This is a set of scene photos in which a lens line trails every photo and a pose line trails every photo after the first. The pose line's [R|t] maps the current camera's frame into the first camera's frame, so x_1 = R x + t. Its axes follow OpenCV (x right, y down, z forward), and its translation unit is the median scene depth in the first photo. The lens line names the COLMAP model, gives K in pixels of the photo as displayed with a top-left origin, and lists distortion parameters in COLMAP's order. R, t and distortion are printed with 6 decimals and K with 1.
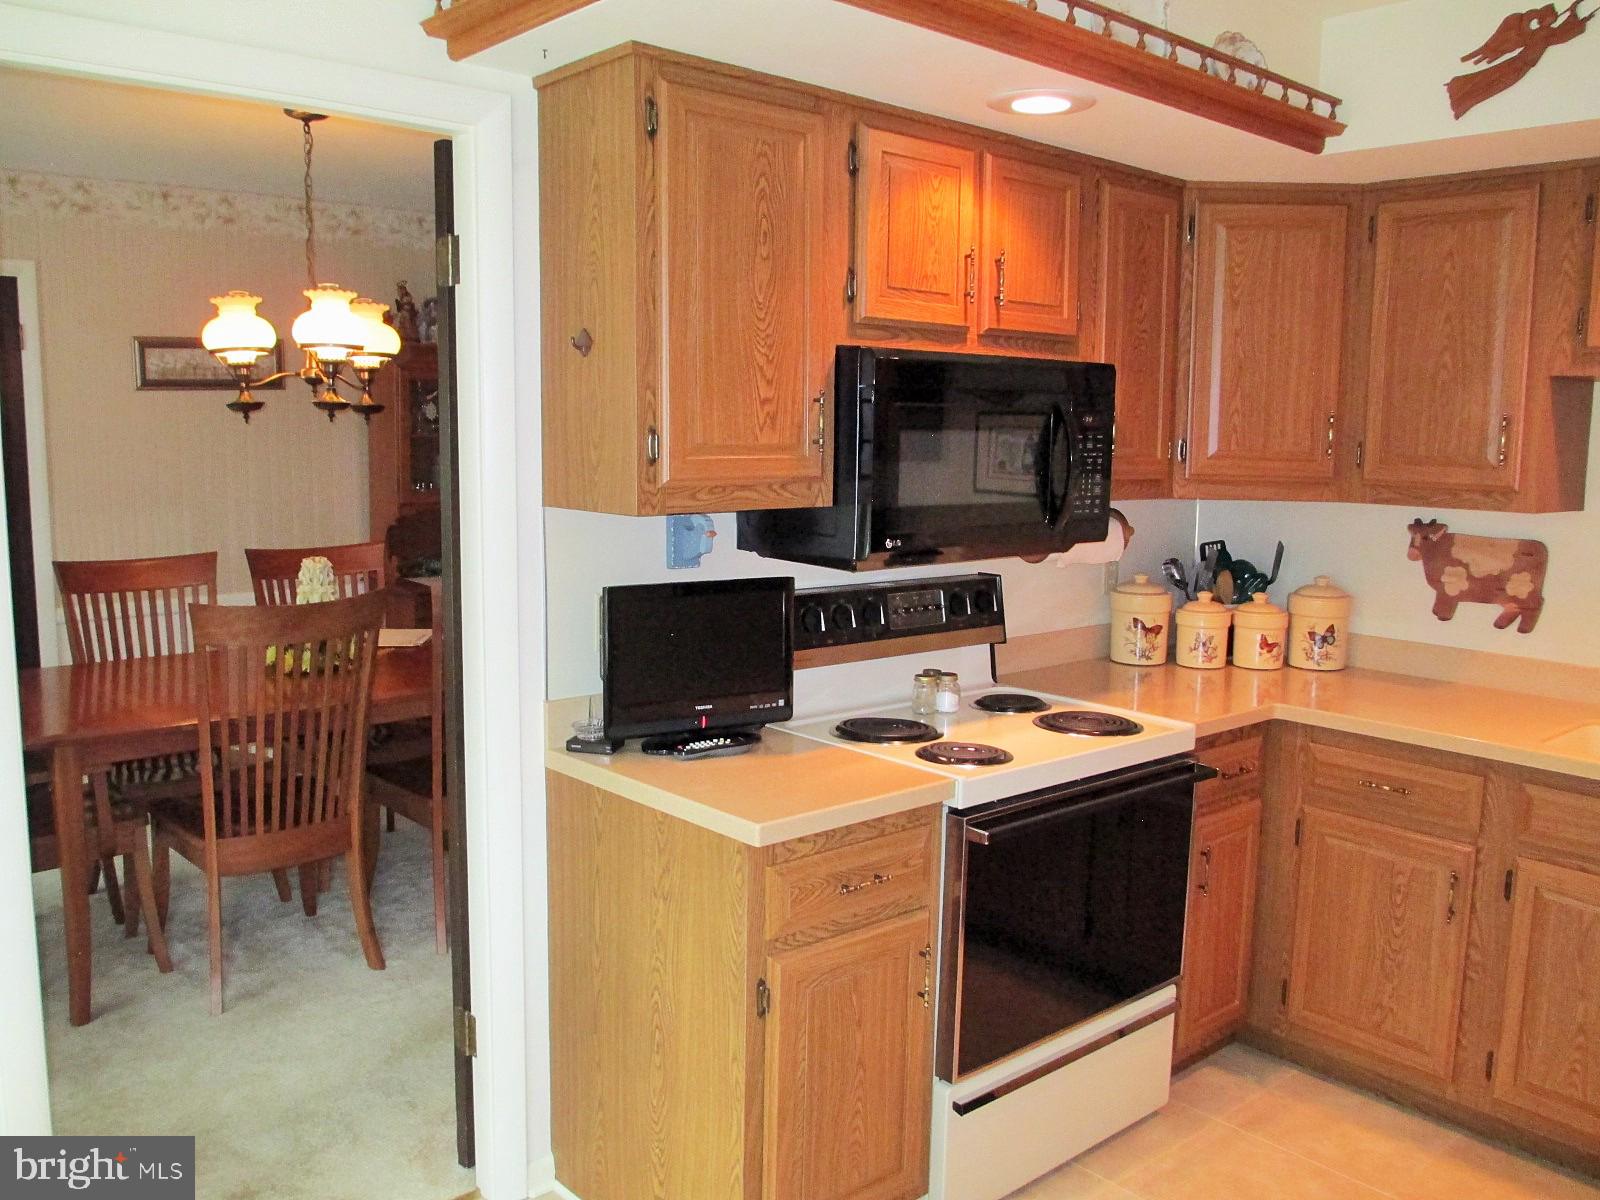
lens RADIAL K [[1304.0, 0, 807.2], [0, 1304.0, 571.3], [0, 0, 1]] dist [-0.081776, 0.036453]
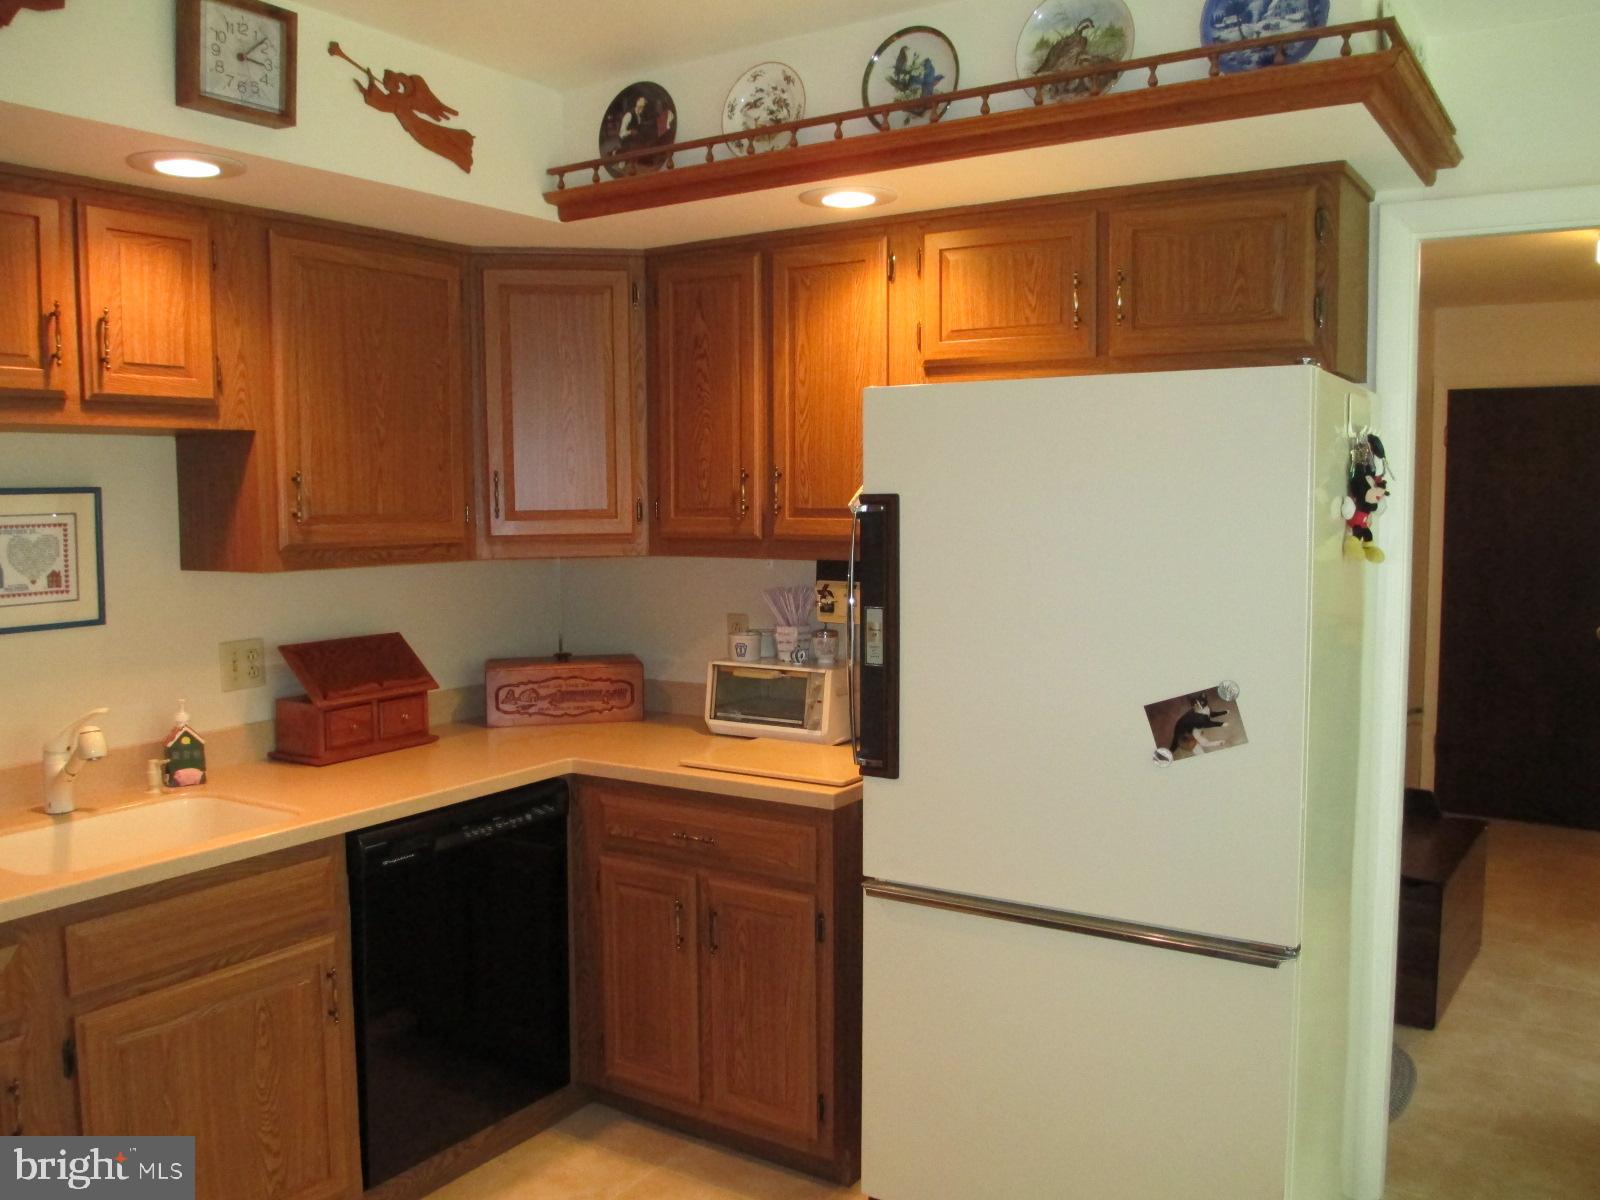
lens RADIAL K [[1304.0, 0, 807.2], [0, 1304.0, 571.3], [0, 0, 1]] dist [-0.081776, 0.036453]
pose [[-0.270759, -0.079878, 0.959327, -0.311507], [0.118175, 0.986256, 0.115474, -0.092065], [-0.955366, 0.144635, -0.257598, 0.733738]]
